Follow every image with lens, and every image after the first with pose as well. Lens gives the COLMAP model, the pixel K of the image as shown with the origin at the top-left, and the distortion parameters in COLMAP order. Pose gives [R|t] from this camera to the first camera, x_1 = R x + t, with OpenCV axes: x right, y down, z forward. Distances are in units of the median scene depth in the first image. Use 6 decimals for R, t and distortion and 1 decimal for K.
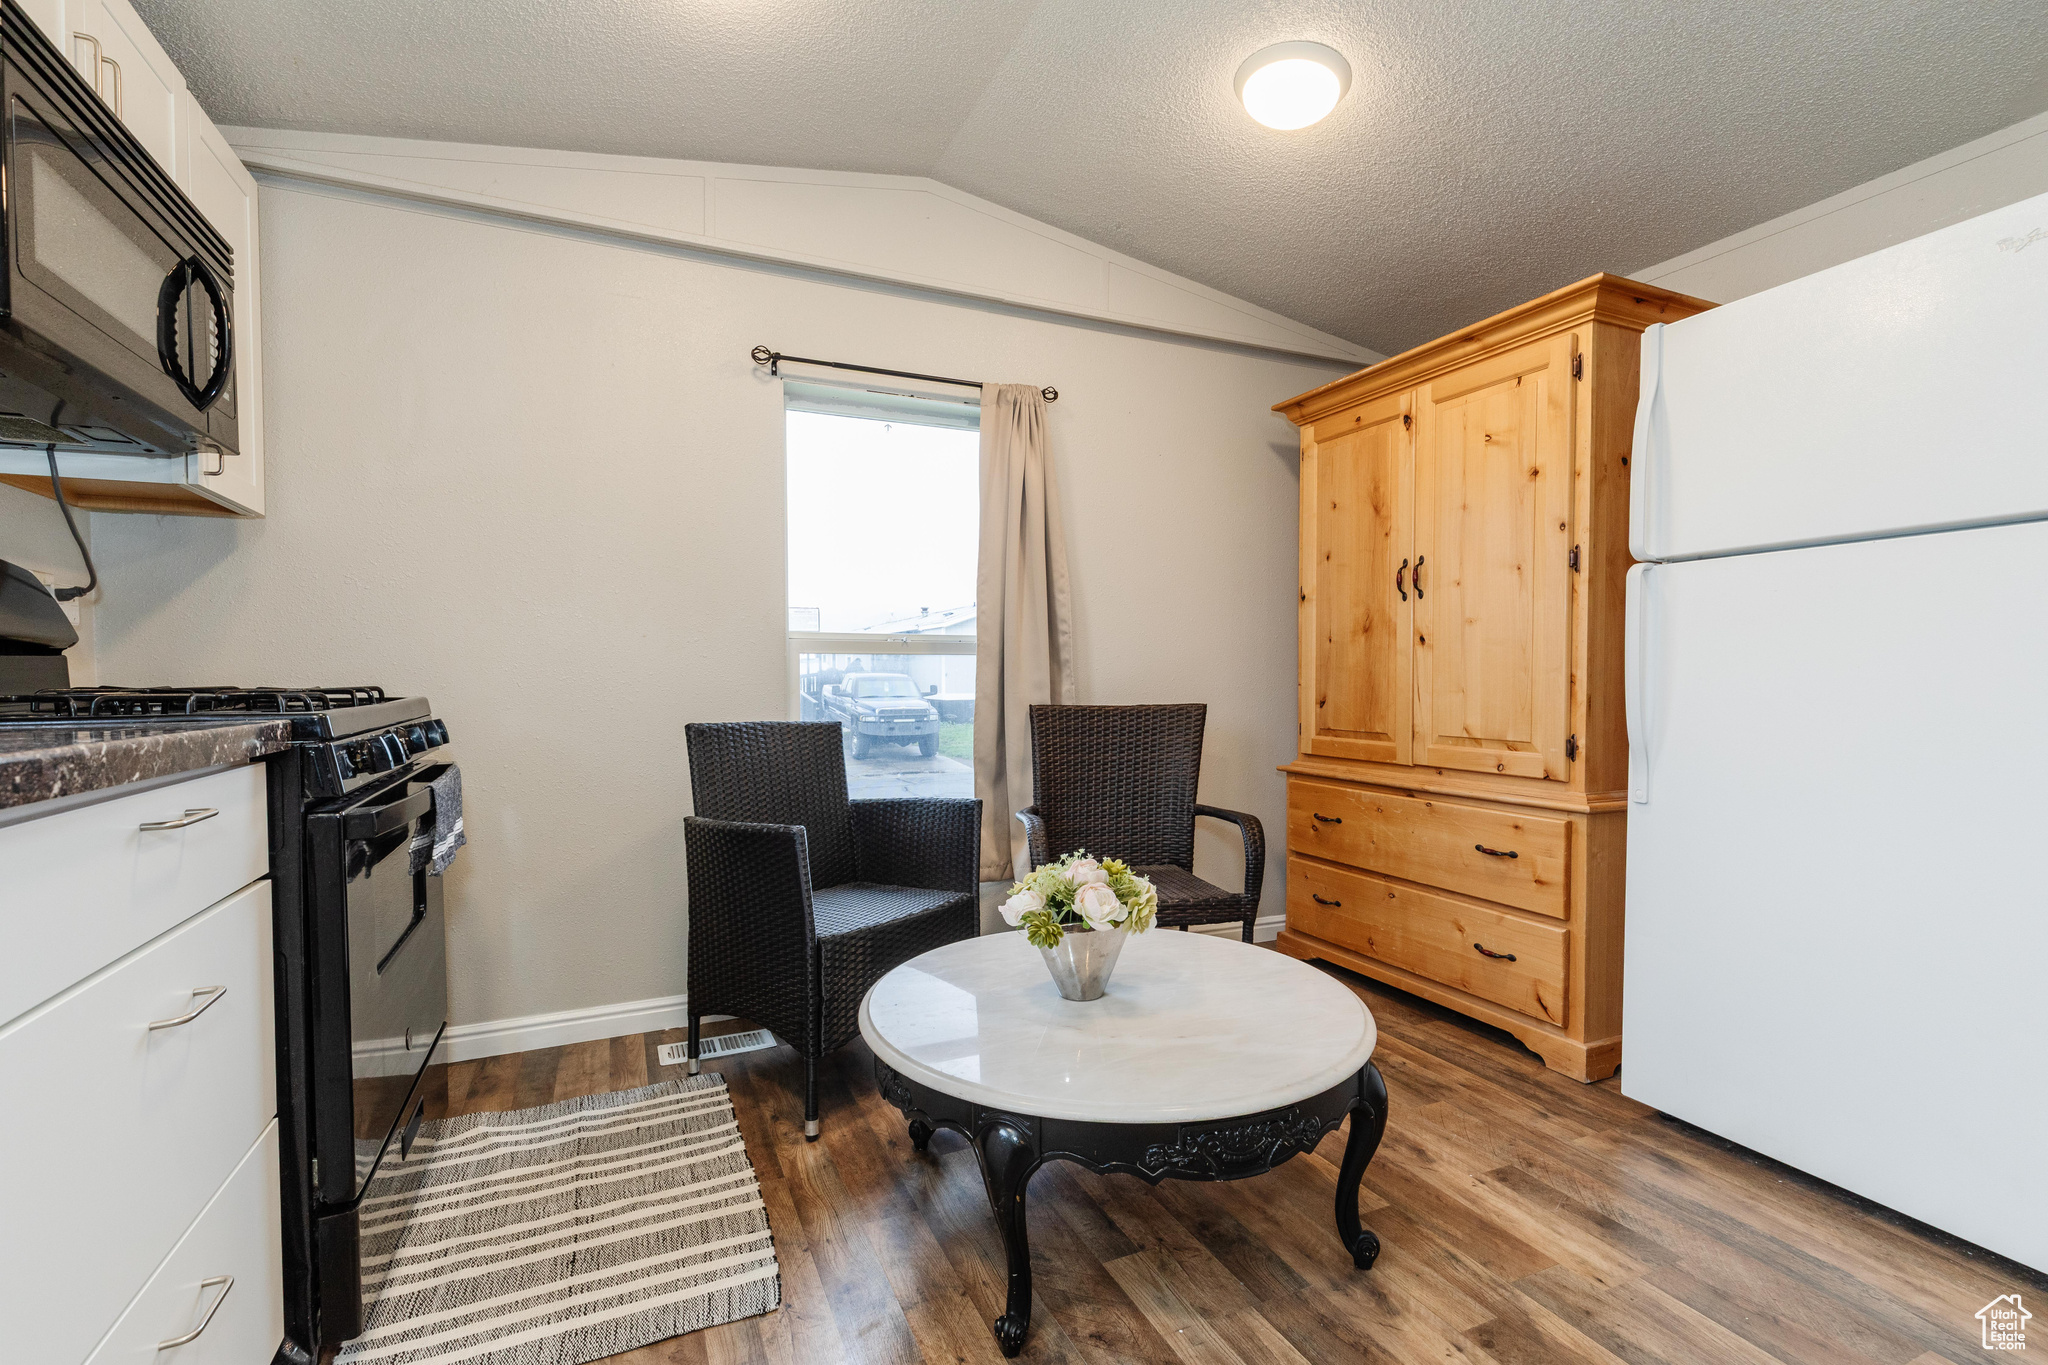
lens RADIAL K [[939.9, 0, 1022.0], [0, 939.9, 691.4], [0, 0, 1]] dist [0.008027, -0.000764]
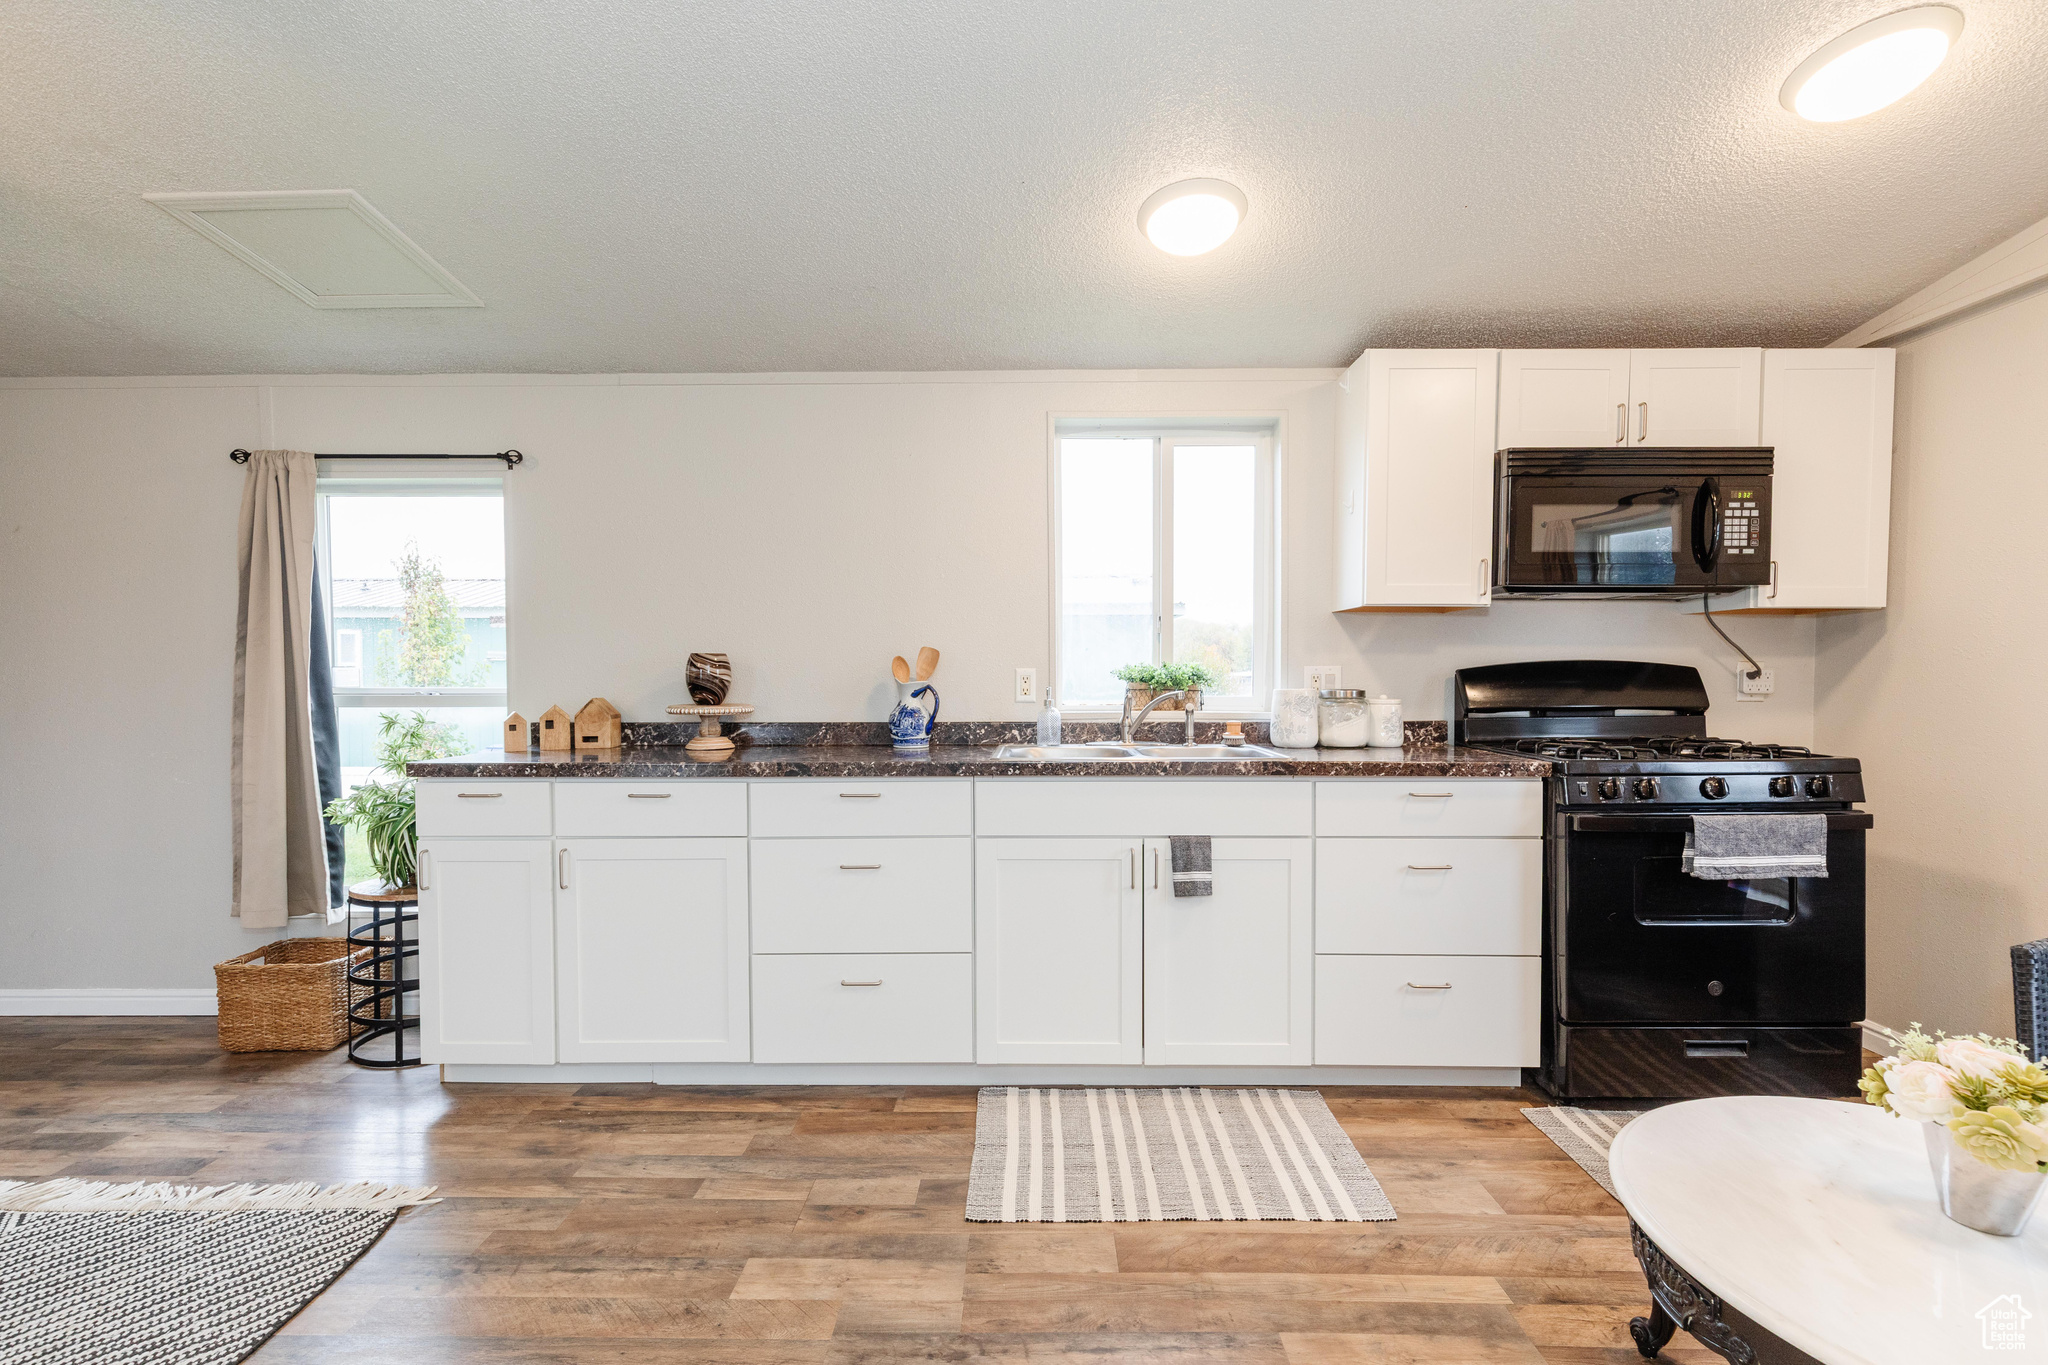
lens RADIAL K [[939.9, 0, 1043.6], [0, 939.9, 706.2], [0, 0, 1]] dist [0.008027, -0.000764]
pose [[-0.412486, 0.035503, -0.910272, 0.772902], [-0.016329, 0.998792, 0.046354, -0.084985], [0.910817, 0.033984, -0.411408, 0.440997]]
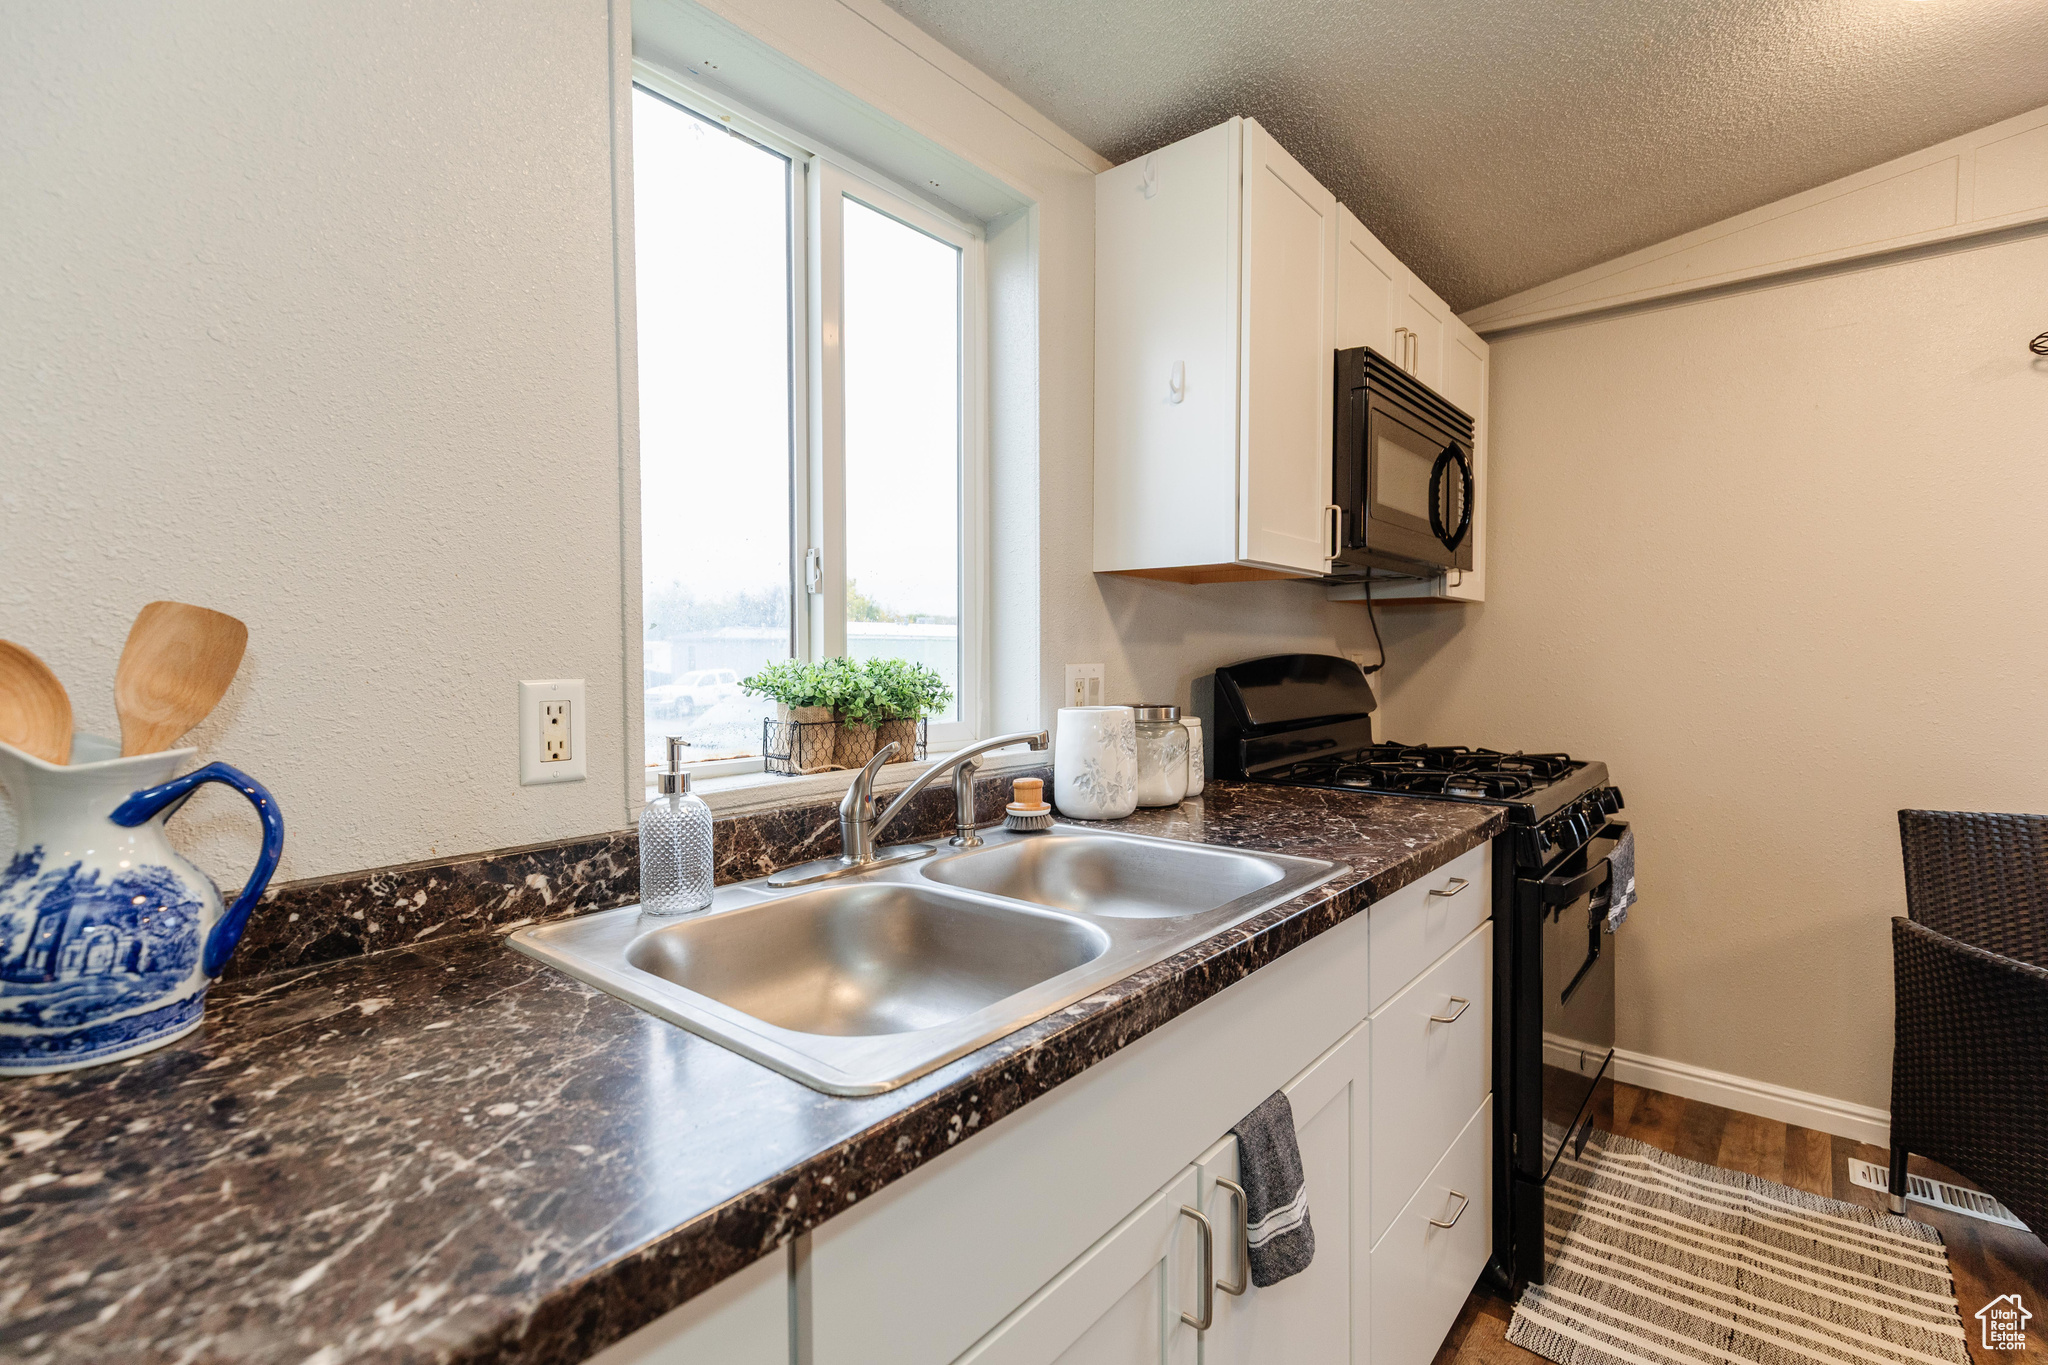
lens RADIAL K [[939.9, 0, 1018.9], [0, 939.9, 669.6], [0, 0, 1]] dist [0.008027, -0.000764]
pose [[0.441338, 0.025744, -0.896972, 0.068485], [-0.023511, 0.999577, 0.017121, -0.093753], [0.897033, 0.013533, 0.441756, -0.127180]]
